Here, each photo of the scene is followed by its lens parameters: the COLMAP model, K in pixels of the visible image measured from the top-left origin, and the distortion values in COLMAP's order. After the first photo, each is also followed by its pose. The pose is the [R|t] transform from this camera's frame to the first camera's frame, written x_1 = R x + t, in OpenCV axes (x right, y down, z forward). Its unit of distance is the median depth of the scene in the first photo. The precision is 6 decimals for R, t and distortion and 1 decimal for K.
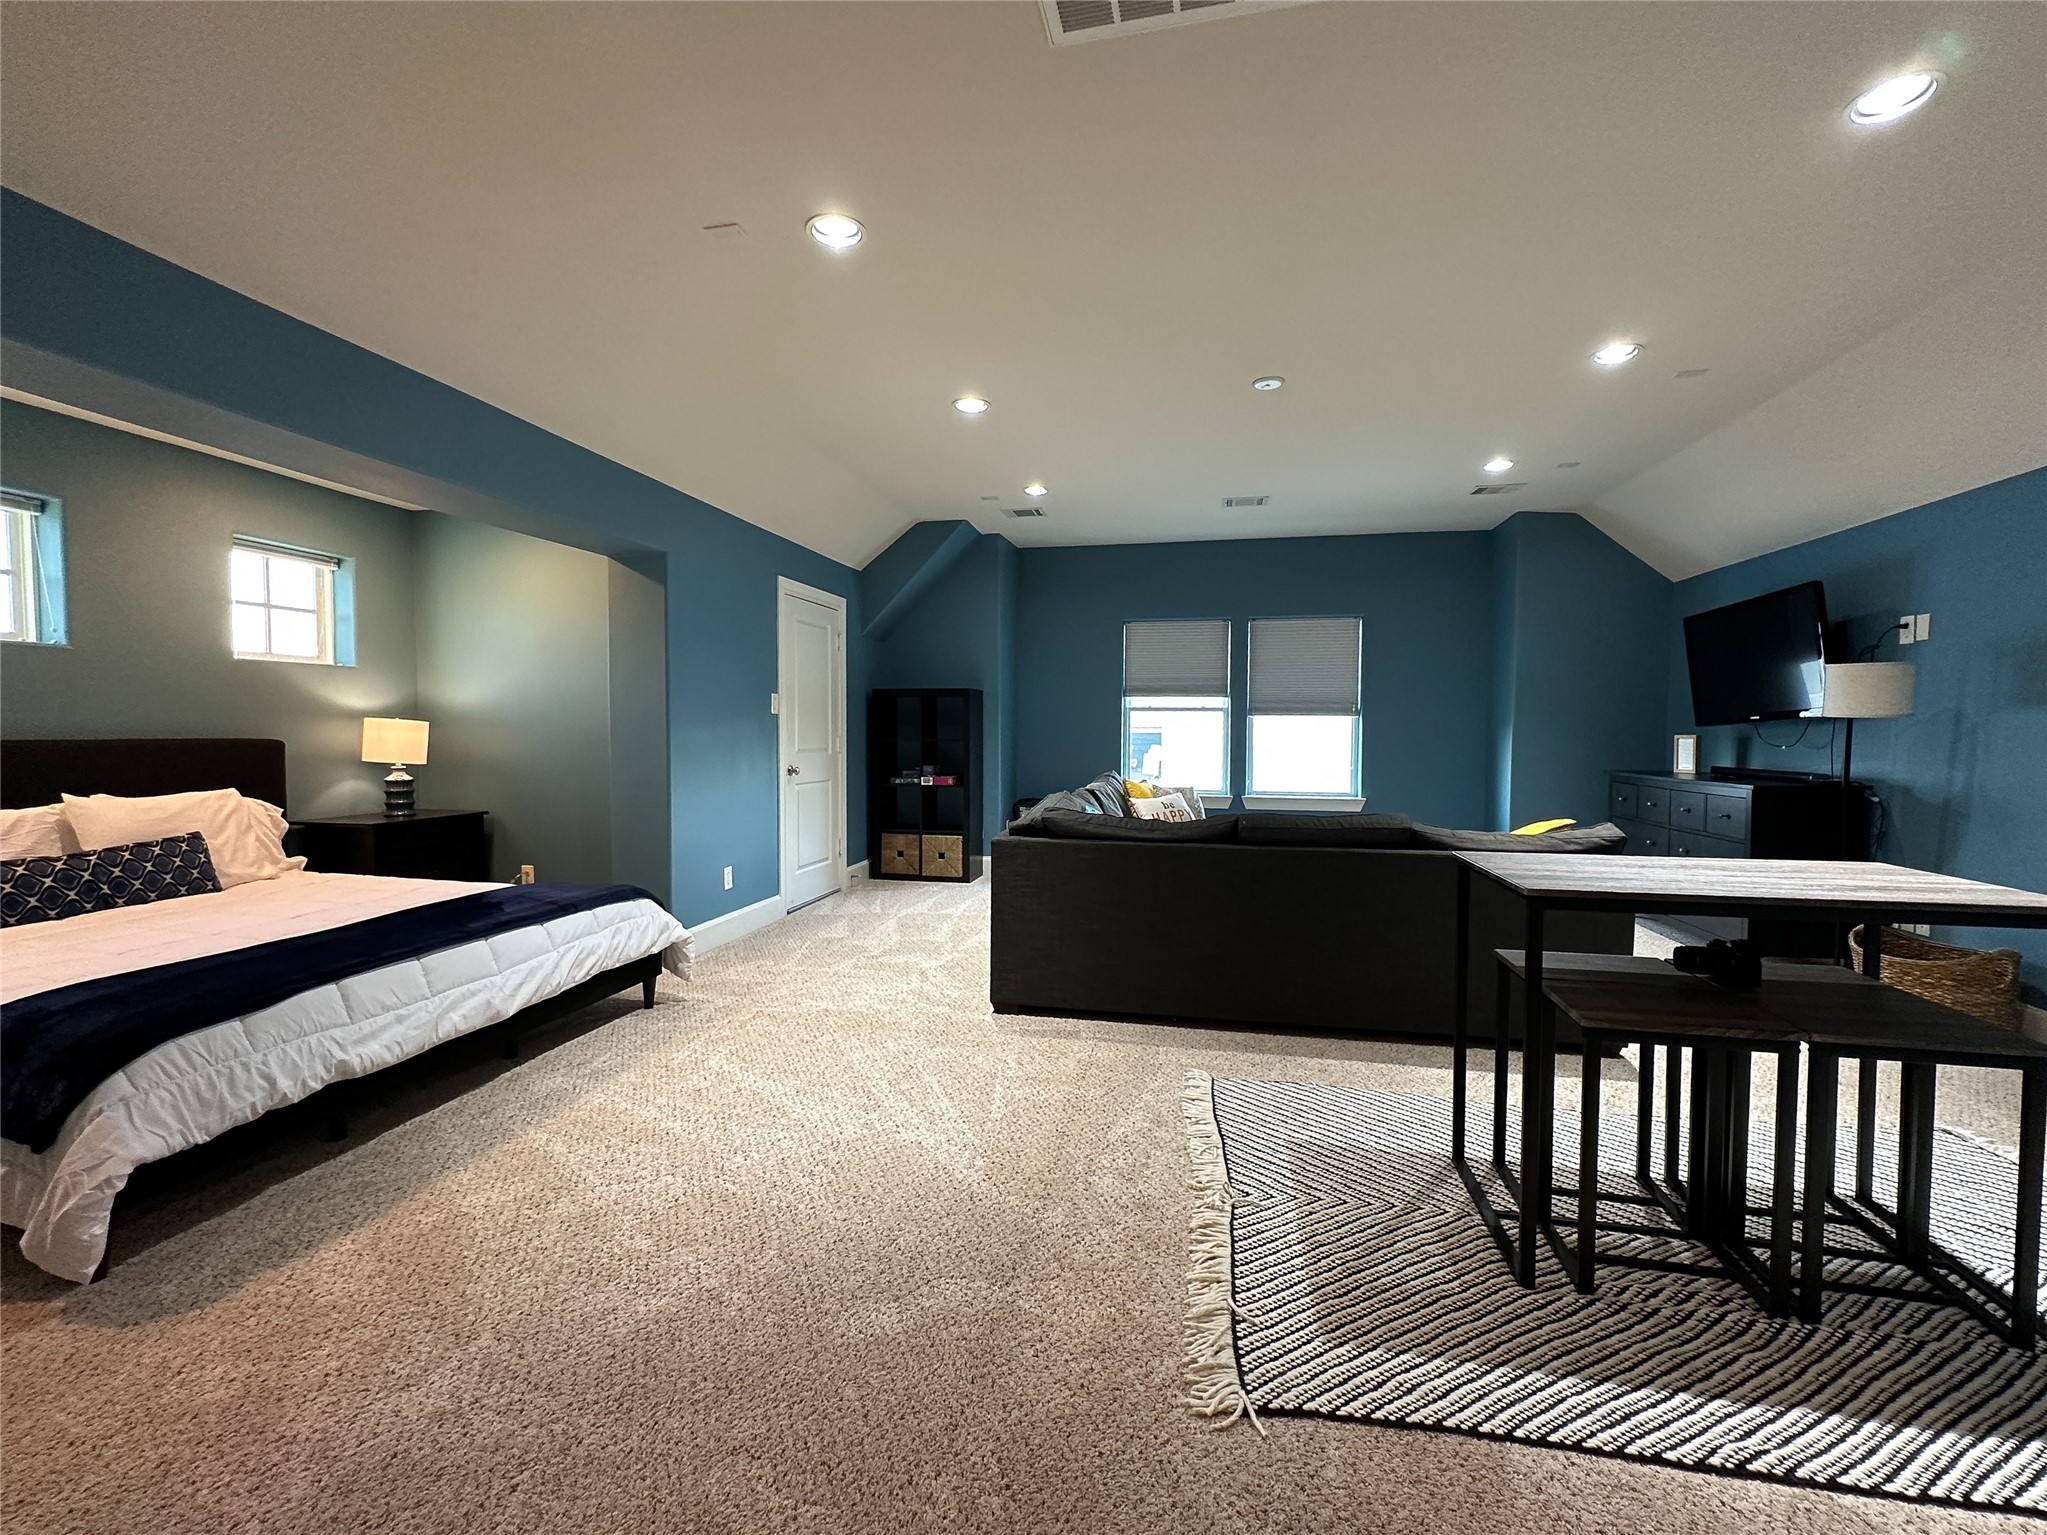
lens RADIAL K [[820.8, 0, 1023.5], [0, 820.8, 767.5], [0, 0, 1]] dist [-0.001142, 0.000310]
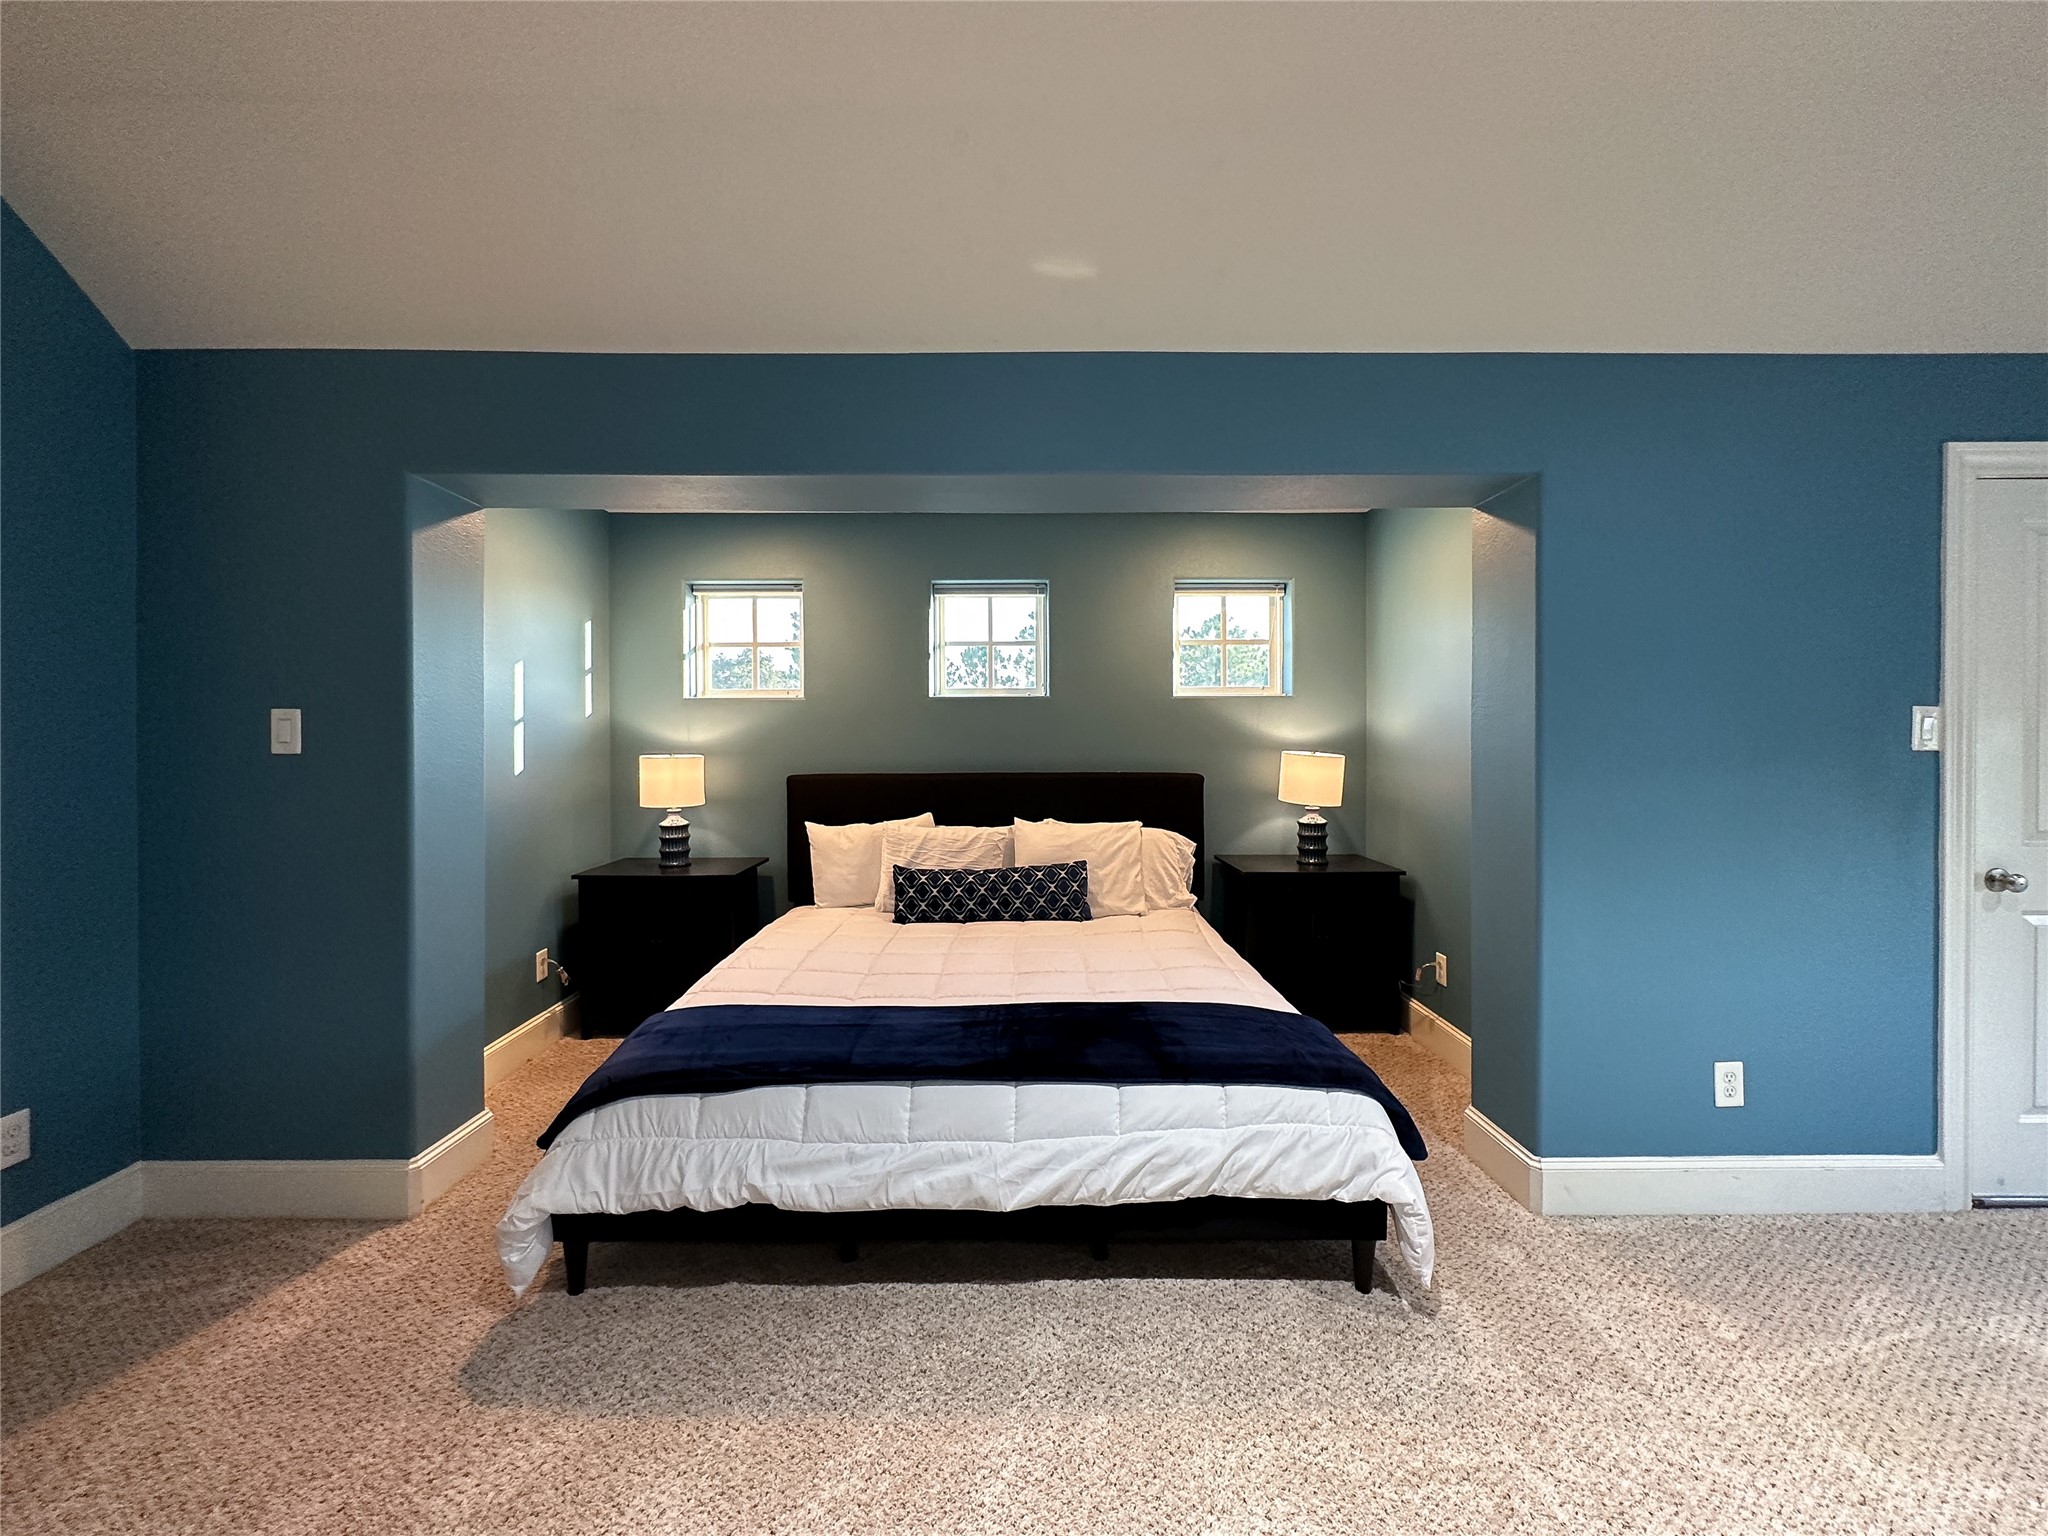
lens RADIAL K [[831.0, 0, 1023.2], [0, 831.0, 736.5], [0, 0, 1]] dist [-0.001101, -0.000110]
pose [[0.222617, 0.002940, -0.974901, 0.047537], [-0.047156, 0.998857, -0.007755, -0.071686], [0.973765, 0.047699, 0.222502, 0.642100]]
